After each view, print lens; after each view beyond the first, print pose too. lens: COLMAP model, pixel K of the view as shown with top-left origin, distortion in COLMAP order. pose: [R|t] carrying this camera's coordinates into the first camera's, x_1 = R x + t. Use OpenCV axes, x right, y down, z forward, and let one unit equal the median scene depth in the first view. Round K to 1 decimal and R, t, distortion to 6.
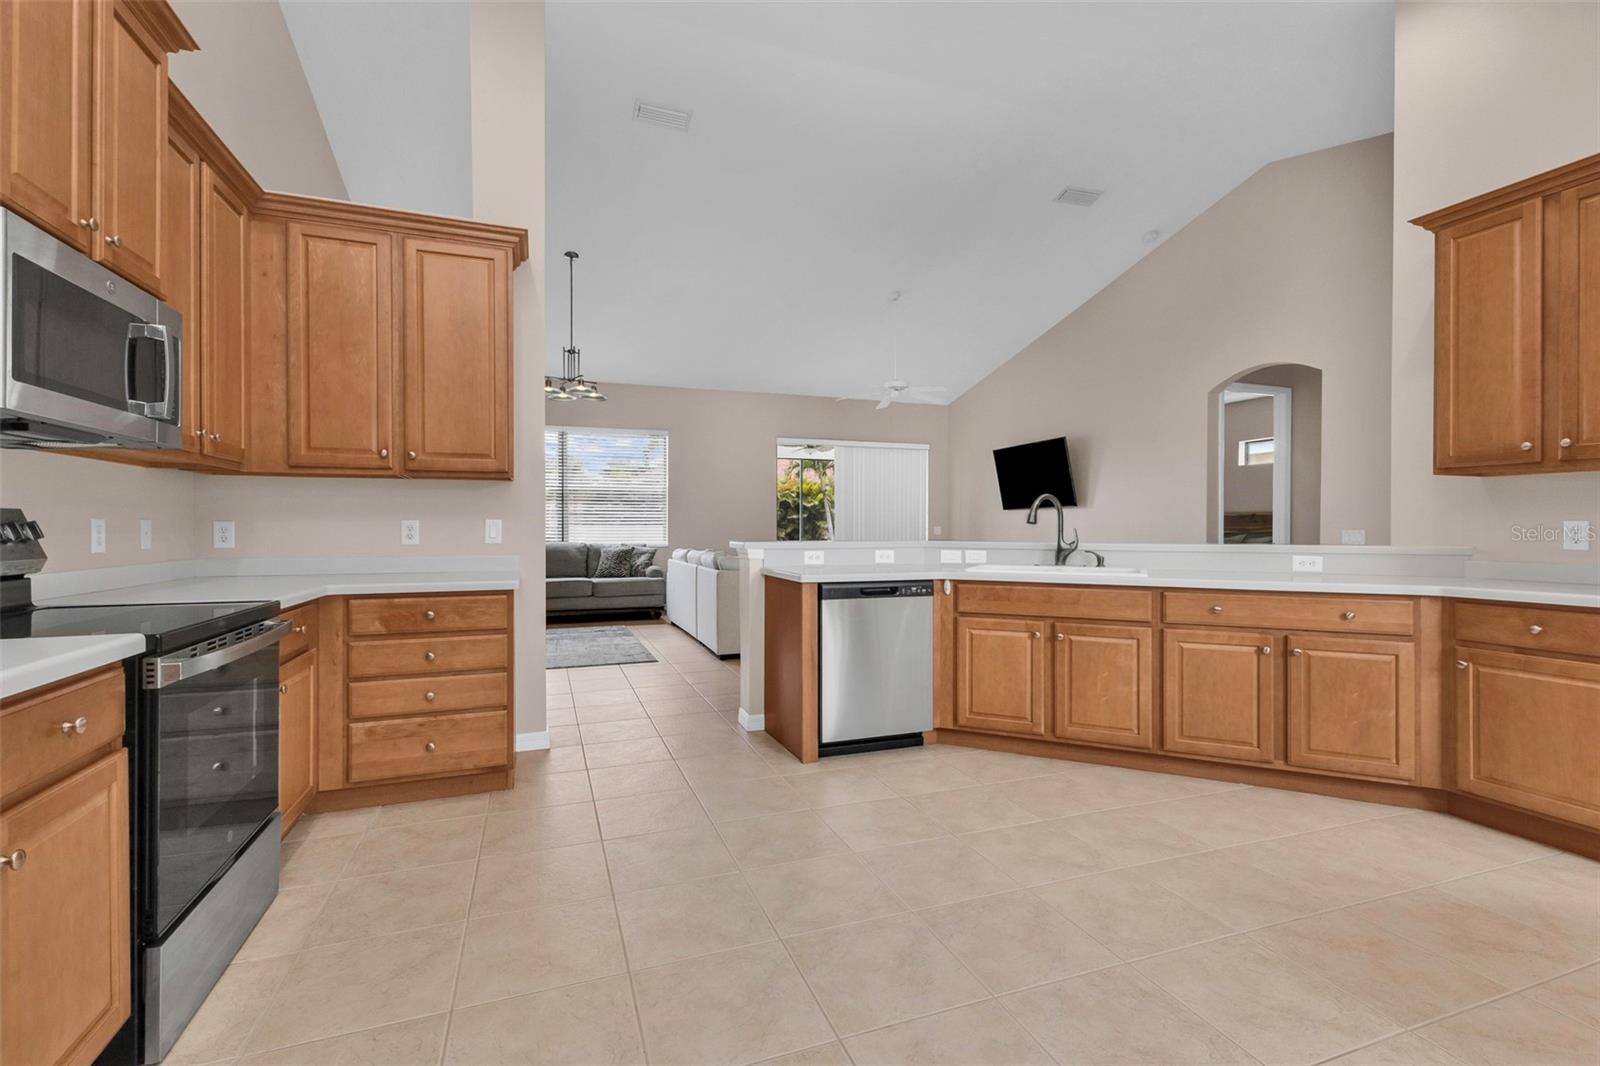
lens RADIAL K [[711.5, 0, 800.9], [0, 711.5, 531.8], [0, 0, 1]] dist [0.009612, -0.002223]
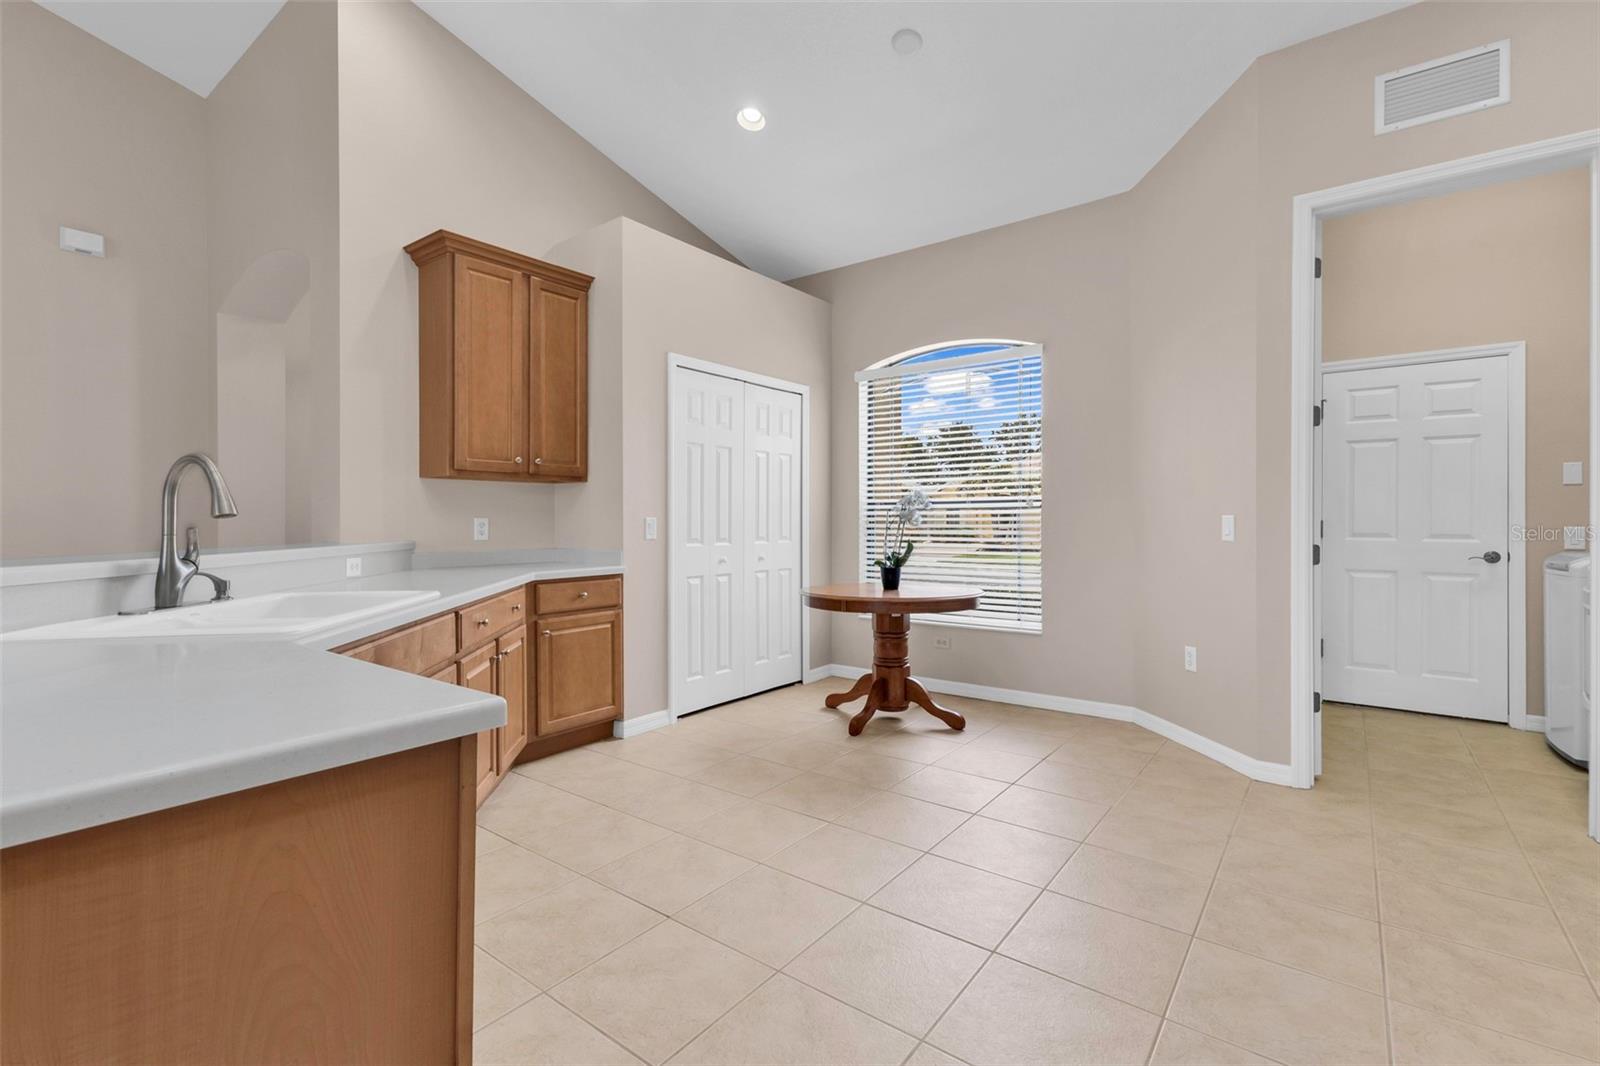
lens RADIAL K [[711.5, 0, 806.4], [0, 711.5, 521.4], [0, 0, 1]] dist [0.009612, -0.002223]
pose [[-0.542137, -0.001173, 0.840289, -0.286606], [0.005947, 0.999969, 0.005233, -0.010373], [-0.840269, 0.007834, -0.542113, 1.025545]]
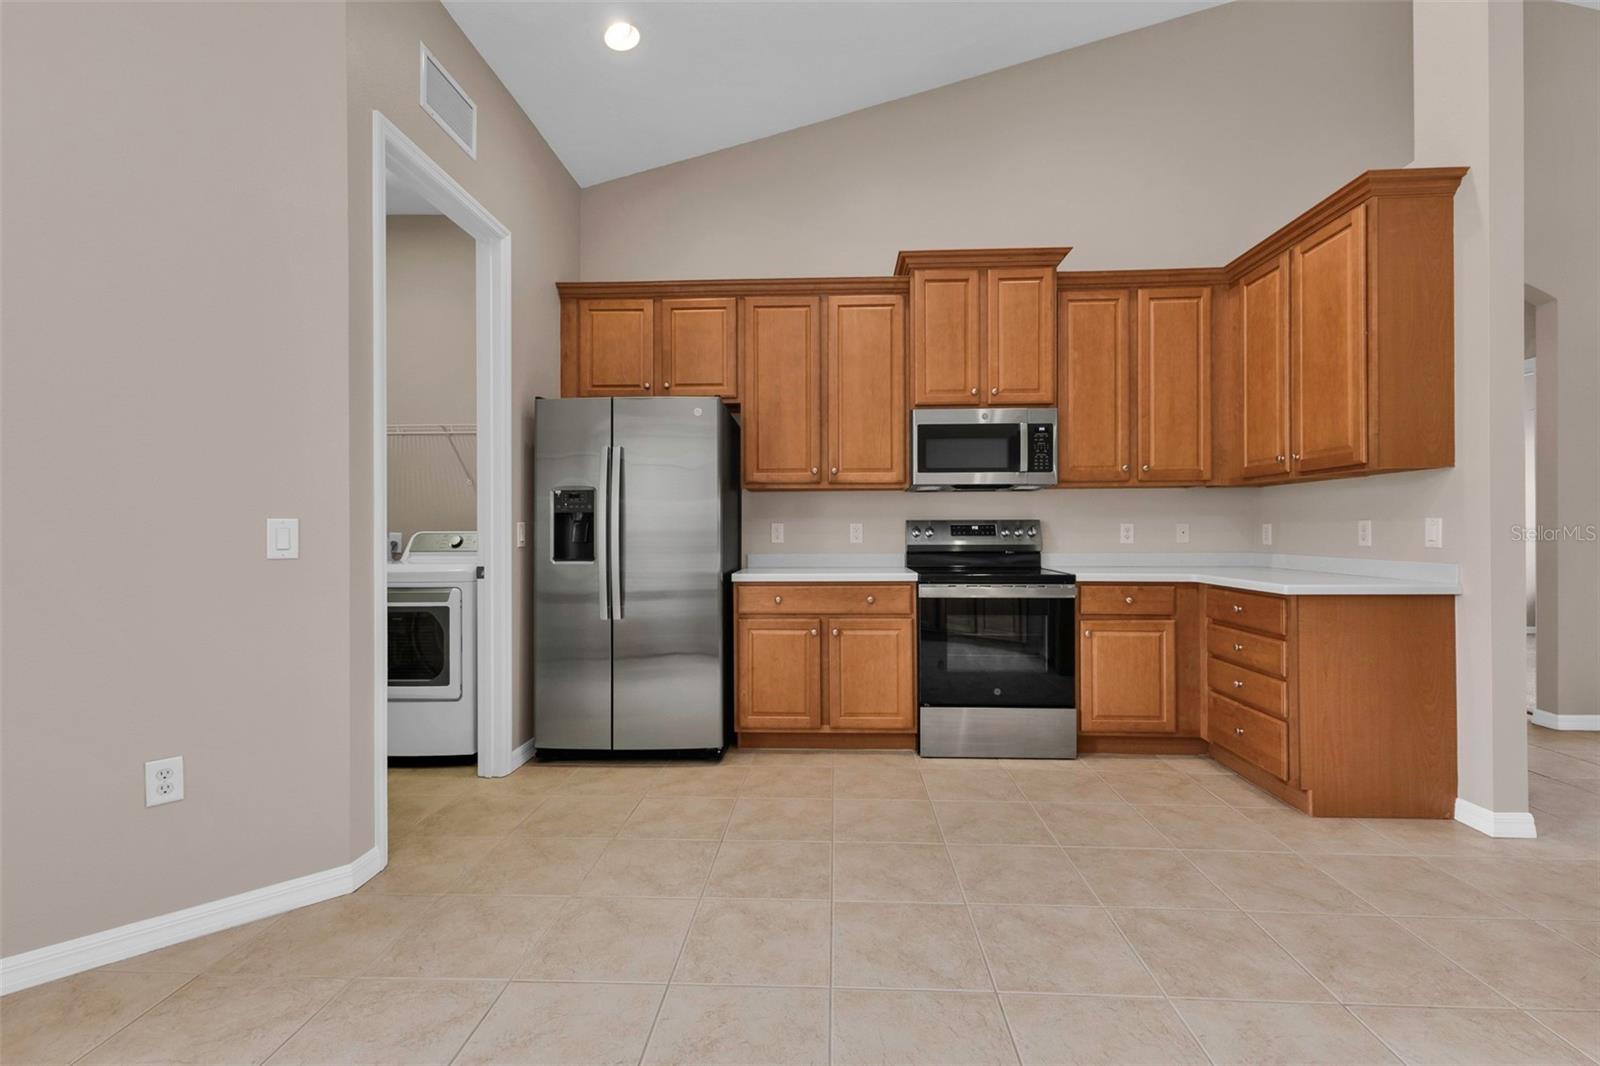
lens RADIAL K [[711.5, 0, 806.2], [0, 711.5, 527.2], [0, 0, 1]] dist [0.009612, -0.002223]
pose [[-0.383674, -0.003083, -0.923463, 0.615550], [-0.002859, 0.999994, -0.002151, -0.003116], [0.923464, 0.001815, -0.383681, 0.679885]]
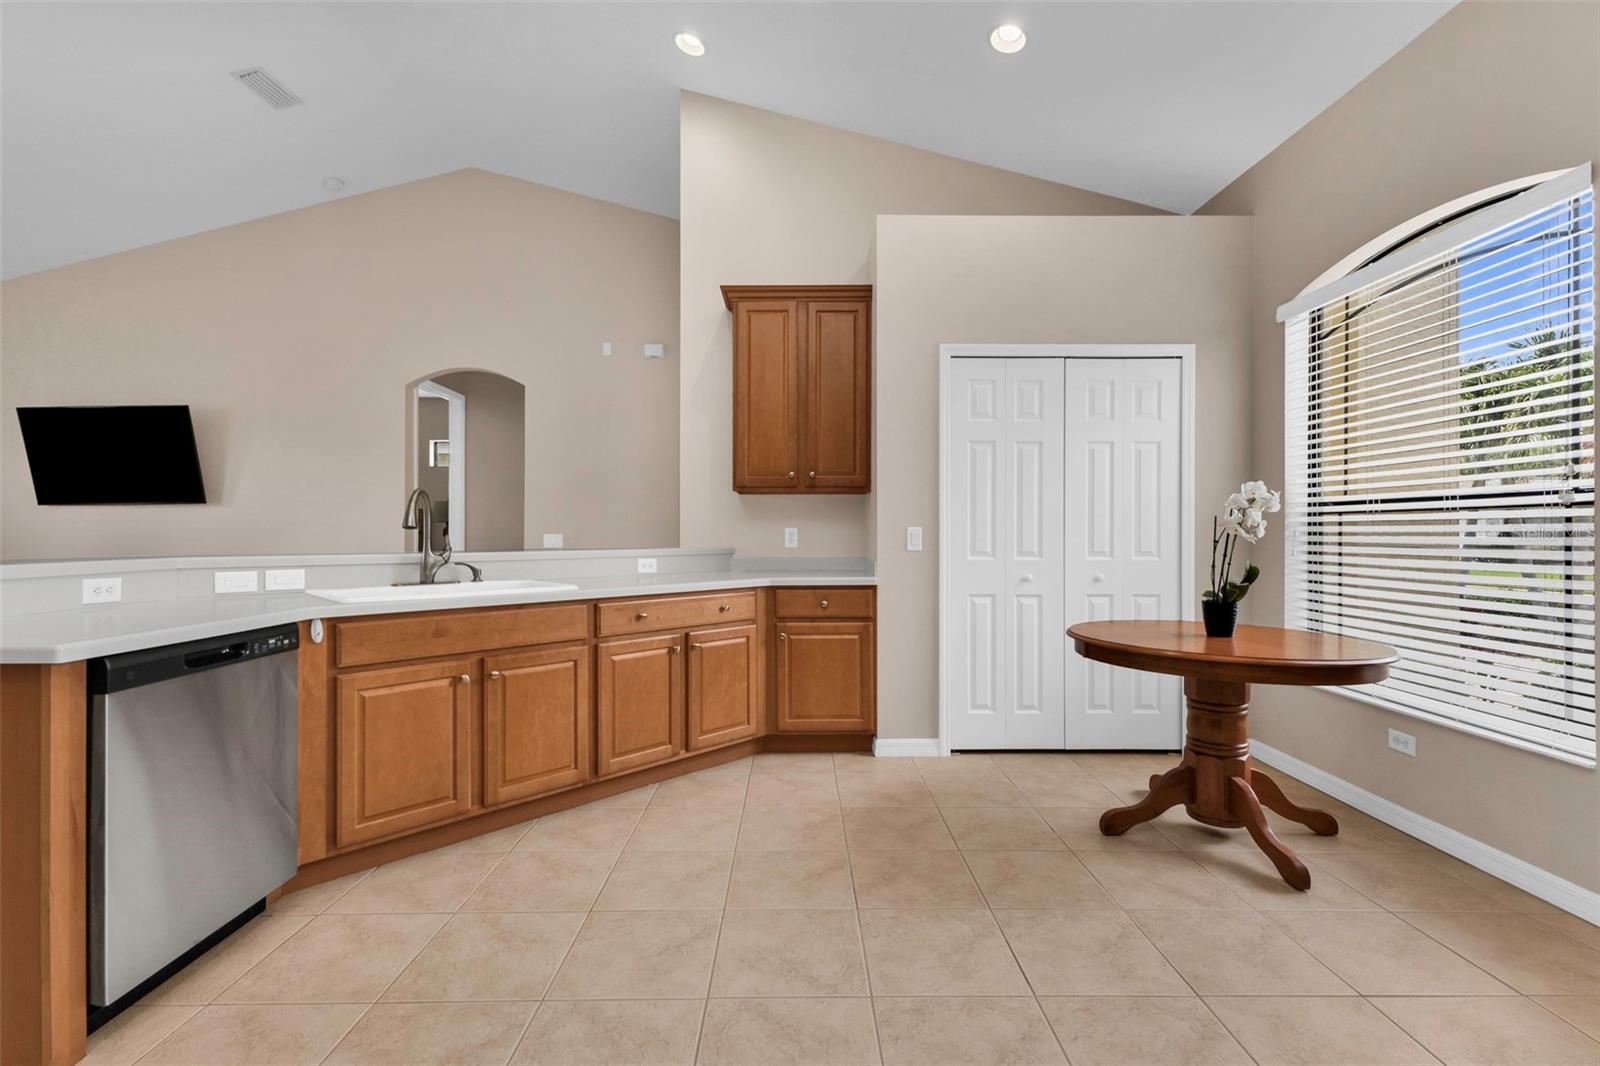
lens RADIAL K [[711.5, 0, 804.2], [0, 711.5, 534.3], [0, 0, 1]] dist [0.009612, -0.002223]
pose [[0.335591, -0.005576, 0.941991, -0.244509], [0.005601, 0.999977, 0.003924, -0.006544], [-0.941991, 0.003959, 0.335614, 0.411833]]
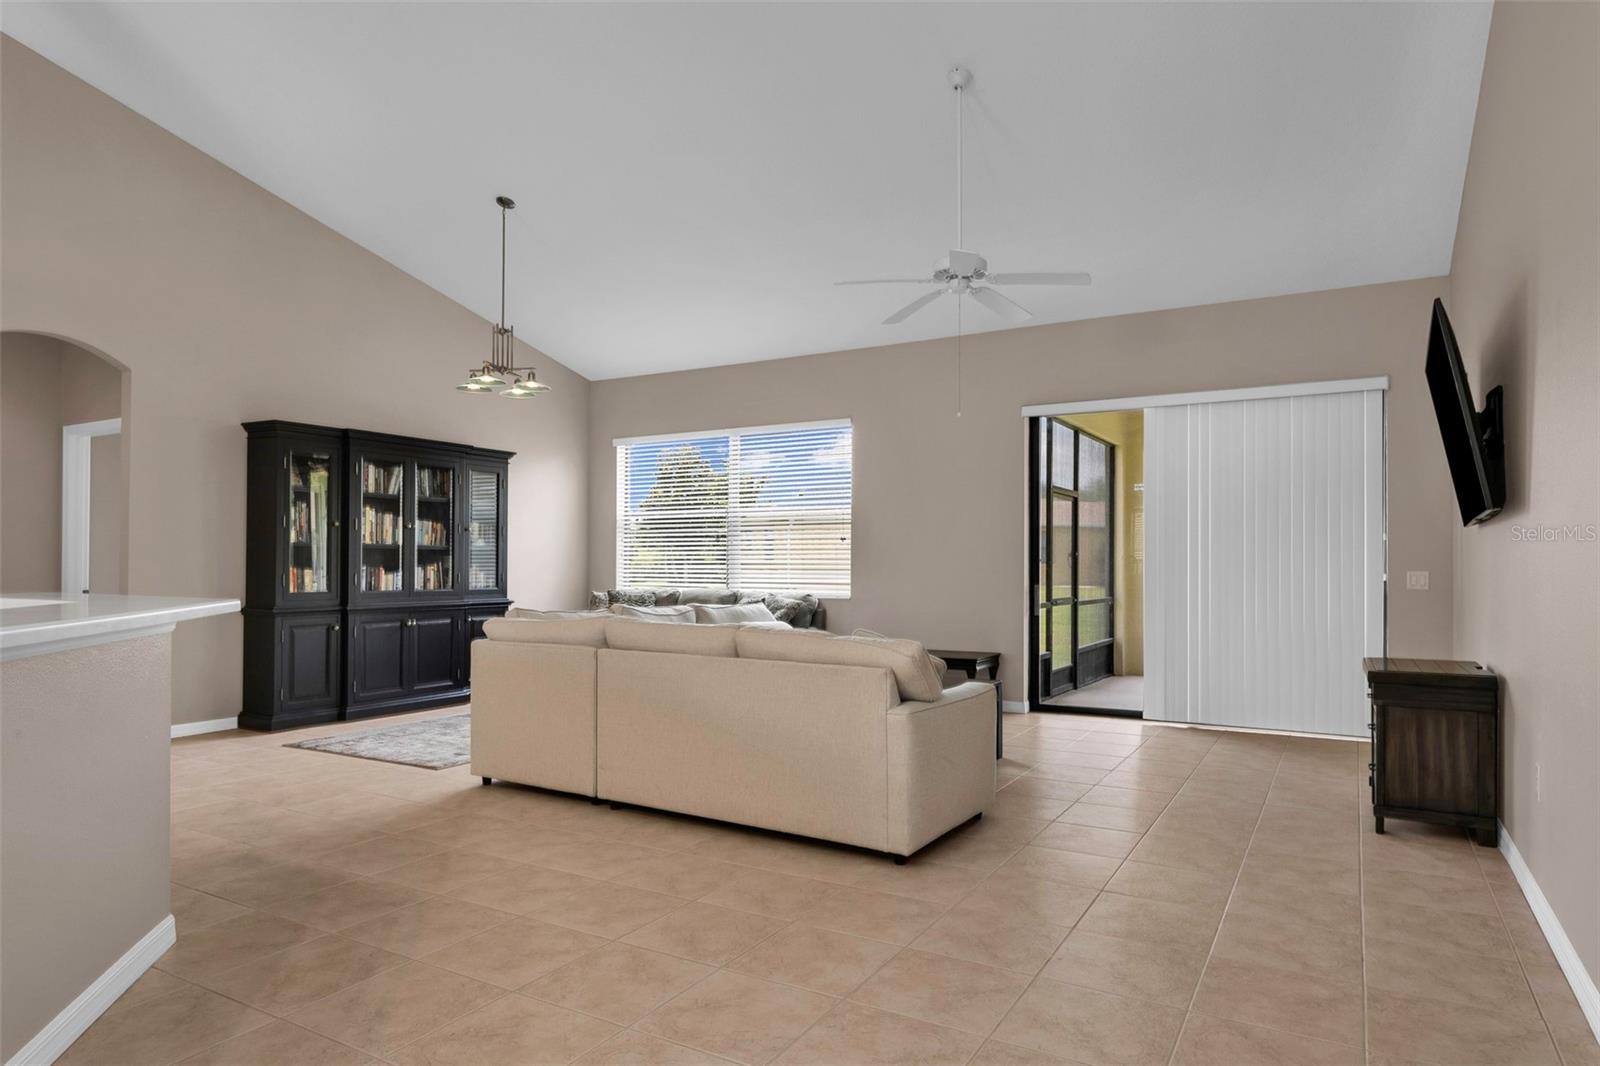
lens RADIAL K [[934.6, 0, 821.2], [0, 934.6, 547.3], [0, 0, 1]] dist [-0.002659, -0.002574]
pose [[0.648060, -0.013415, -0.761471, 1.231516], [-0.006851, 0.999702, -0.023442, -0.015653], [0.761558, 0.020408, 0.647775, 1.217214]]
